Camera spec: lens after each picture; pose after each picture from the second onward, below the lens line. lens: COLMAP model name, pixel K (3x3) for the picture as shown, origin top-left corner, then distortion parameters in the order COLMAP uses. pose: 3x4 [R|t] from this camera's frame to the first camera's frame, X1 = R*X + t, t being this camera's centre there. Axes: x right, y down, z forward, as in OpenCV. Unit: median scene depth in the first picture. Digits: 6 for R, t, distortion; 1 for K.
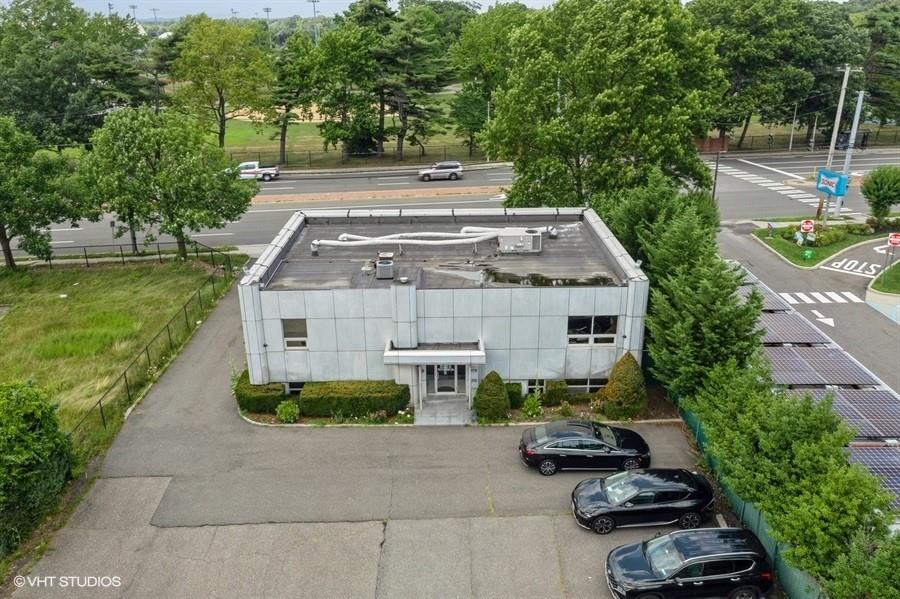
lens RADIAL K [[711.4, 0, 450.3], [0, 711.4, 311.5], [0, 0, 1]] dist [0.000377, 0.004144]
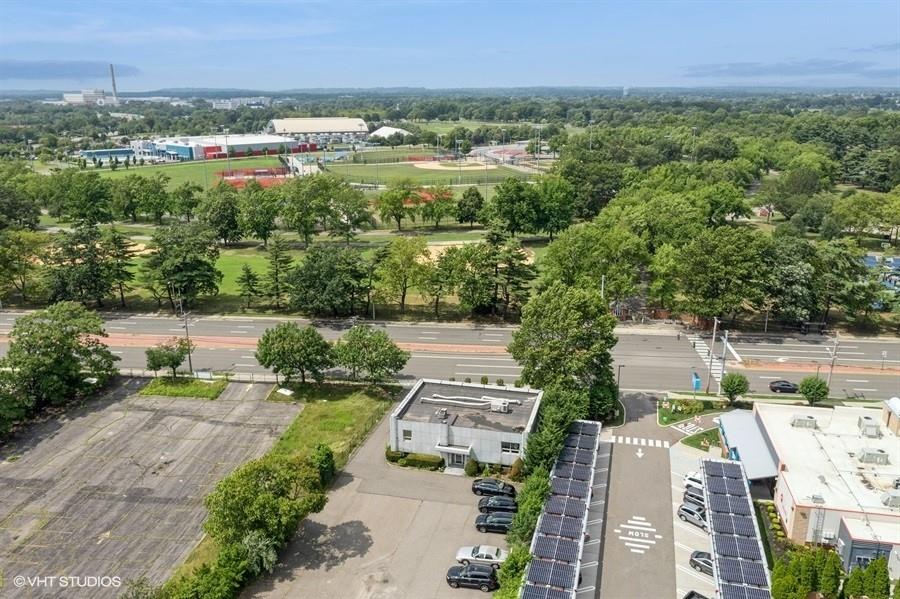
lens RADIAL K [[711.4, 0, 450.3], [0, 711.4, 311.5], [0, 0, 1]] dist [0.000377, 0.004144]
pose [[0.964403, 0.082164, -0.251349, 0.621008], [-0.103178, 0.992084, -0.071581, -0.273838], [0.243478, 0.094967, 0.965246, -1.750782]]
